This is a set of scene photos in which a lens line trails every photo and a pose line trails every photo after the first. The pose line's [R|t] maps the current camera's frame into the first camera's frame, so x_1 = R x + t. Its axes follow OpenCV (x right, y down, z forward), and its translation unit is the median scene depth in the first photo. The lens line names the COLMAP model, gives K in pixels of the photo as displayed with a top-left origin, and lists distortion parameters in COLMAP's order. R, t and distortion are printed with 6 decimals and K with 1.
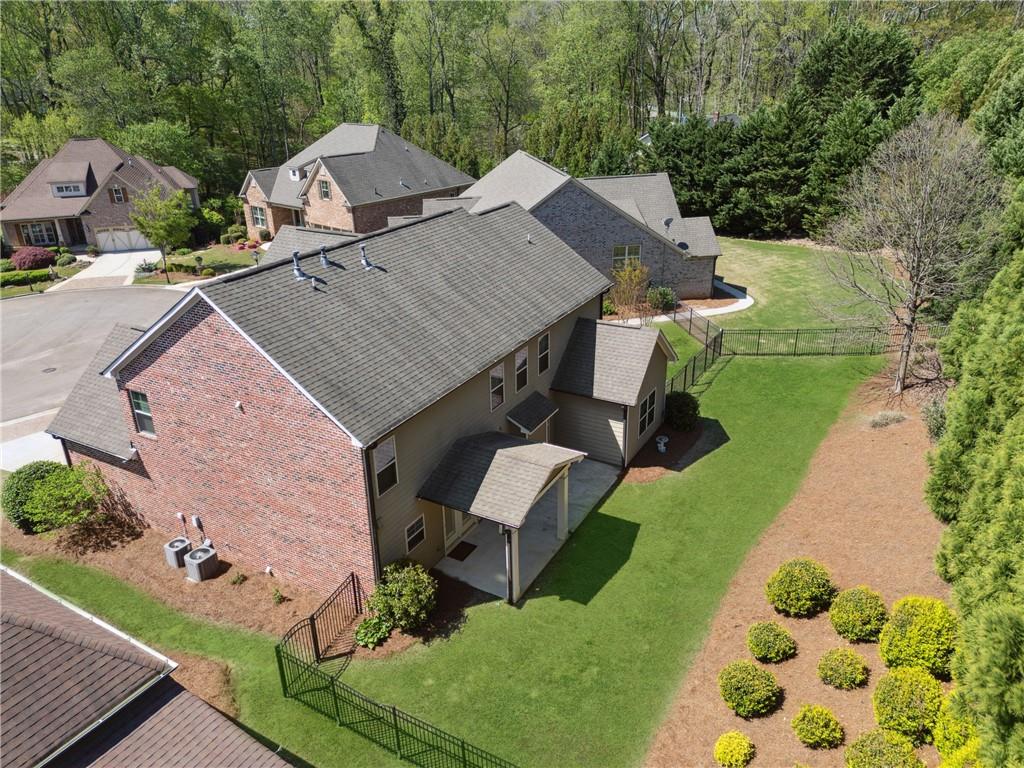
lens RADIAL K [[742.3, 0, 512.0], [0, 742.3, 384.0], [0, 0, 1]] dist [0.041476, -0.008055]
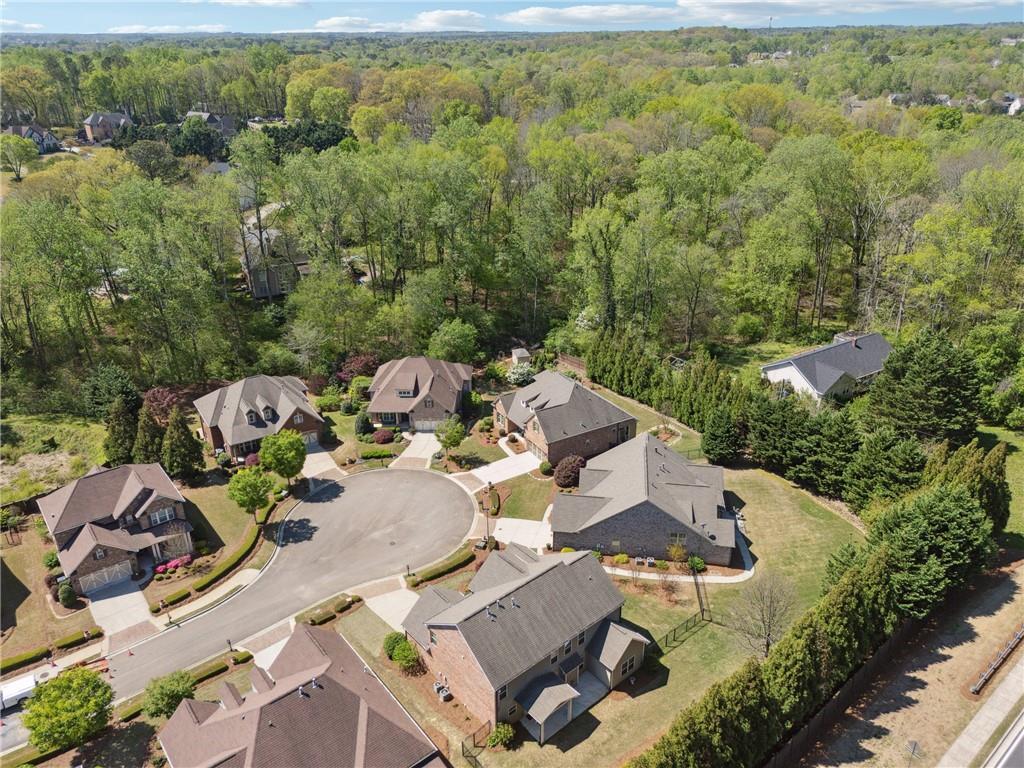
lens RADIAL K [[742.3, 0, 512.0], [0, 742.3, 384.0], [0, 0, 1]] dist [0.041476, -0.008055]
pose [[0.938544, 0.158219, -0.306759, 0.462094], [-0.146204, 0.987315, 0.061915, -1.015212], [0.312664, -0.013260, 0.949771, -1.442616]]
